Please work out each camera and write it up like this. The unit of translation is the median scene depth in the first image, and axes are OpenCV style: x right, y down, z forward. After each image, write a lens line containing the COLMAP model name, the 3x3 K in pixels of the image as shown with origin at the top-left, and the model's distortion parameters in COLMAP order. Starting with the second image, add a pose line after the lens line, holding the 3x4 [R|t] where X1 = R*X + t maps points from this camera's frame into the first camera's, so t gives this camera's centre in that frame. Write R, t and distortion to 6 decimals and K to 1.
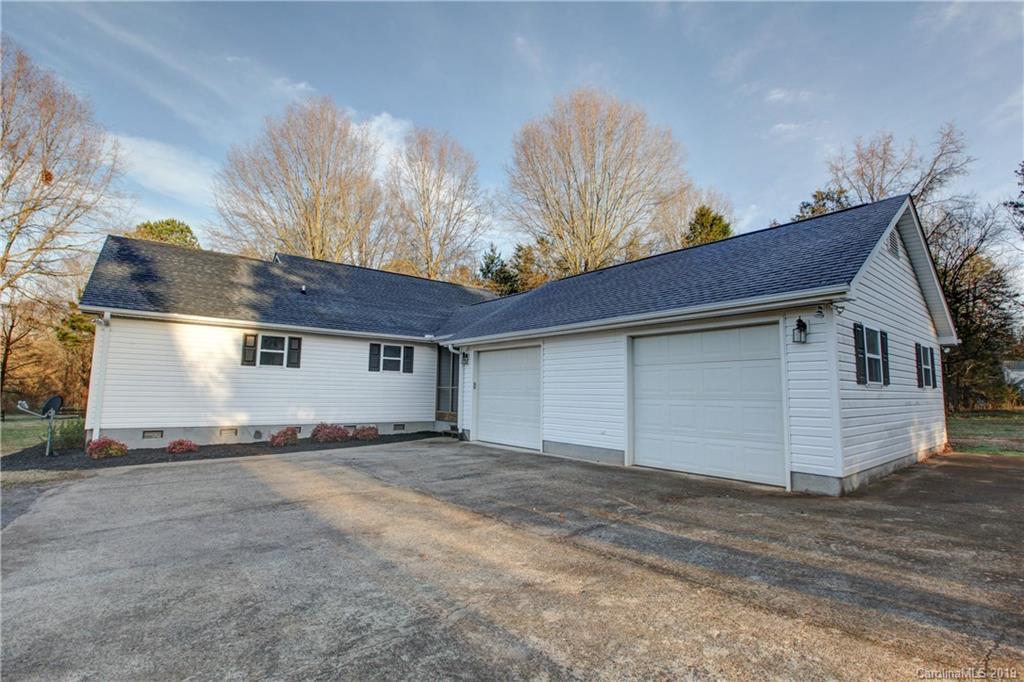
lens RADIAL K [[470.4, 0, 513.5], [0, 470.4, 340.0], [0, 0, 1]] dist [-0.062579, 0.025408]
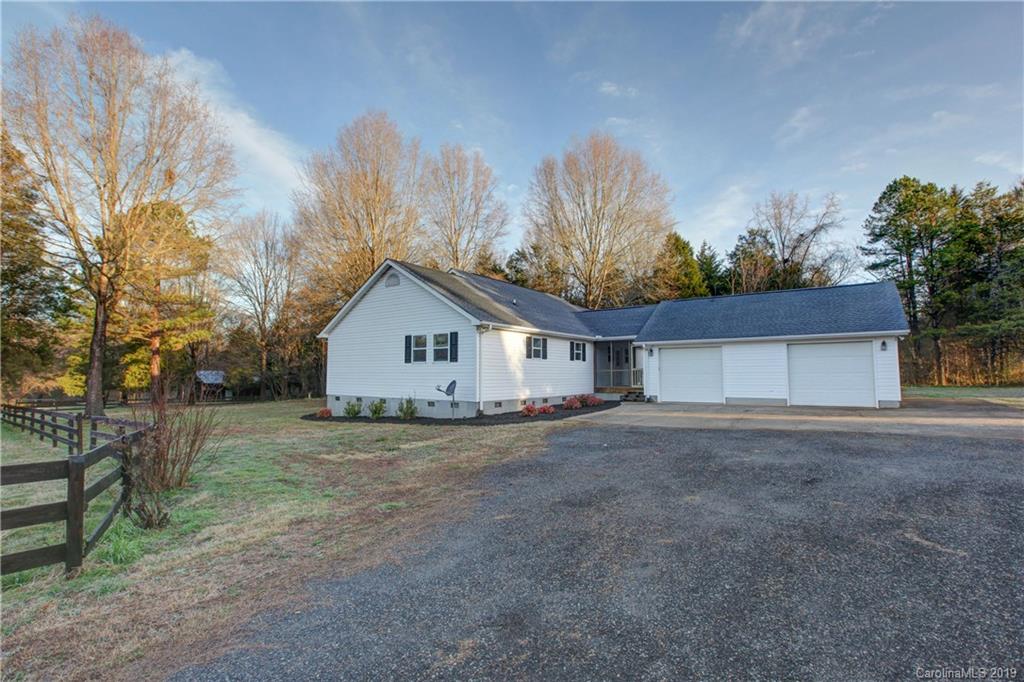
lens RADIAL K [[470.4, 0, 513.5], [0, 470.4, 340.0], [0, 0, 1]] dist [-0.062579, 0.025408]
pose [[0.965236, 0.004203, 0.261347, -0.989645], [-0.013889, 0.999283, 0.035226, -0.054276], [-0.261012, -0.037631, 0.964602, -0.436916]]
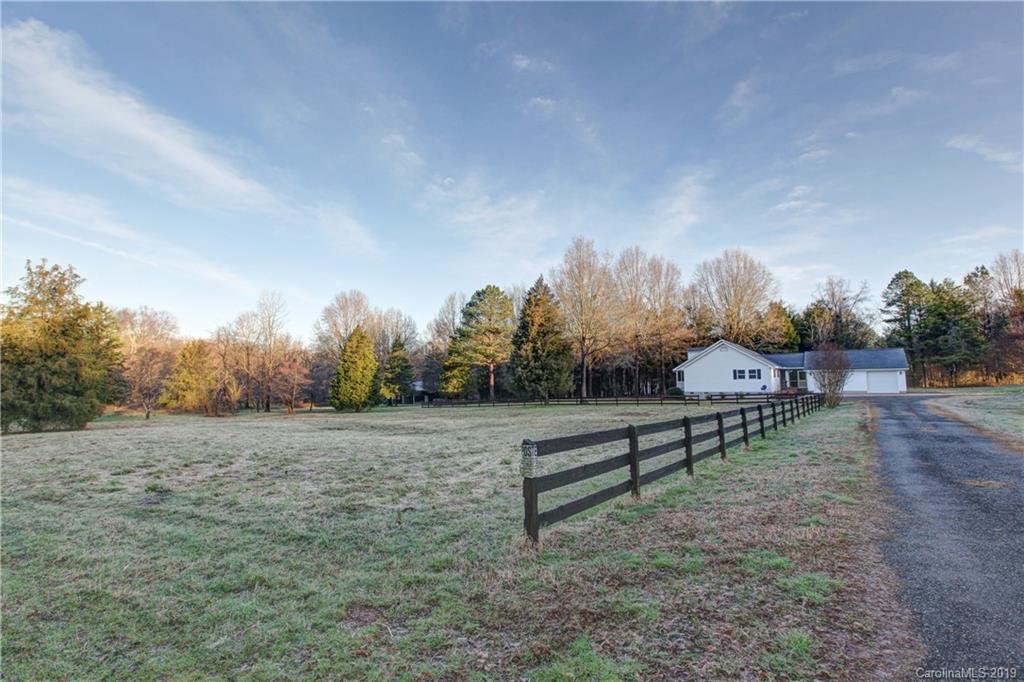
lens RADIAL K [[471.4, 0, 536.0], [0, 471.4, 343.9], [0, 0, 1]] dist [-0.014273, 0.020620]
pose [[0.951760, 0.000772, 0.306843, -4.012947], [-0.008707, 0.999662, 0.024492, -0.340052], [-0.306721, -0.025982, 0.951445, -2.446986]]
